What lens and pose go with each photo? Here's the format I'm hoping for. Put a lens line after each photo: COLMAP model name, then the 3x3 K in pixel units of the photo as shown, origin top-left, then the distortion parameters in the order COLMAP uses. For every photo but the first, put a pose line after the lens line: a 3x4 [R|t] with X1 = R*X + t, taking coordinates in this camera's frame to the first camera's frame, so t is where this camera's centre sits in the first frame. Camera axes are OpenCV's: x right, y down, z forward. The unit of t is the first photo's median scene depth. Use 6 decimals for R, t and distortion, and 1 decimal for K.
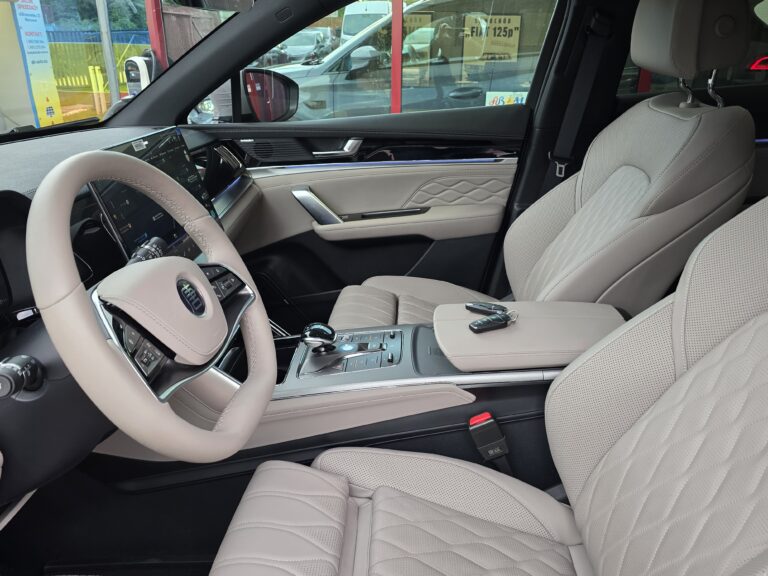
lens RADIAL K [[611.8, 0, 389.3], [0, 611.8, 283.1], [0, 0, 1]] dist [0.069862, -0.078590]
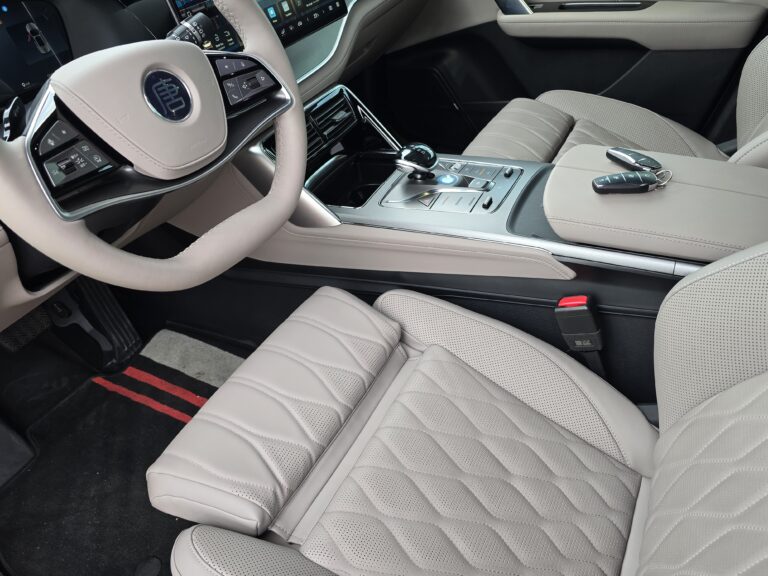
lens RADIAL K [[611.8, 0, 389.3], [0, 611.8, 283.1], [0, 0, 1]] dist [0.069862, -0.078590]
pose [[0.905325, 0.242492, -0.348689, 0.202298], [-0.118941, 0.932891, 0.339953, -0.040633], [0.407725, -0.266294, 0.873411, 0.221962]]
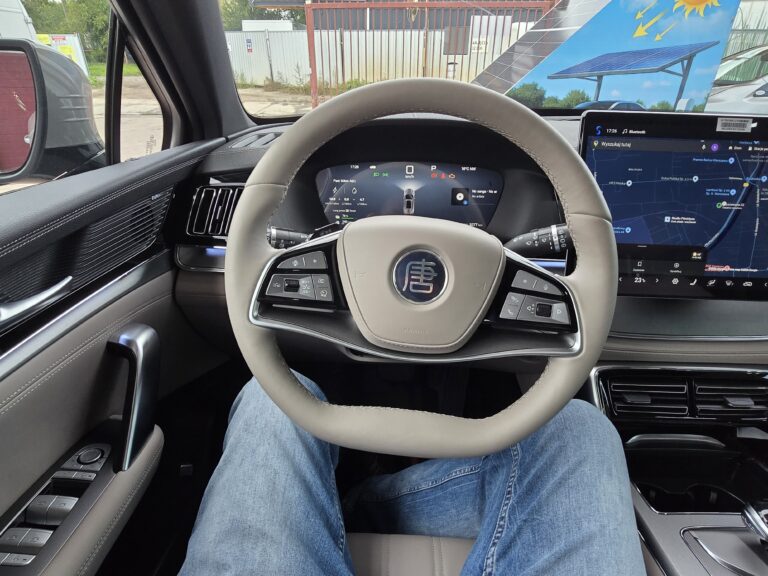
lens RADIAL K [[455.4, 0, 382.0], [0, 455.4, 294.4], [0, 0, 1]] dist [-0.002387, 0.000488]
pose [[0.019508, 0.473173, -0.880754, 0.142111], [-0.381269, 0.817874, 0.430947, -0.131294], [0.924258, 0.327397, 0.196361, 0.572218]]
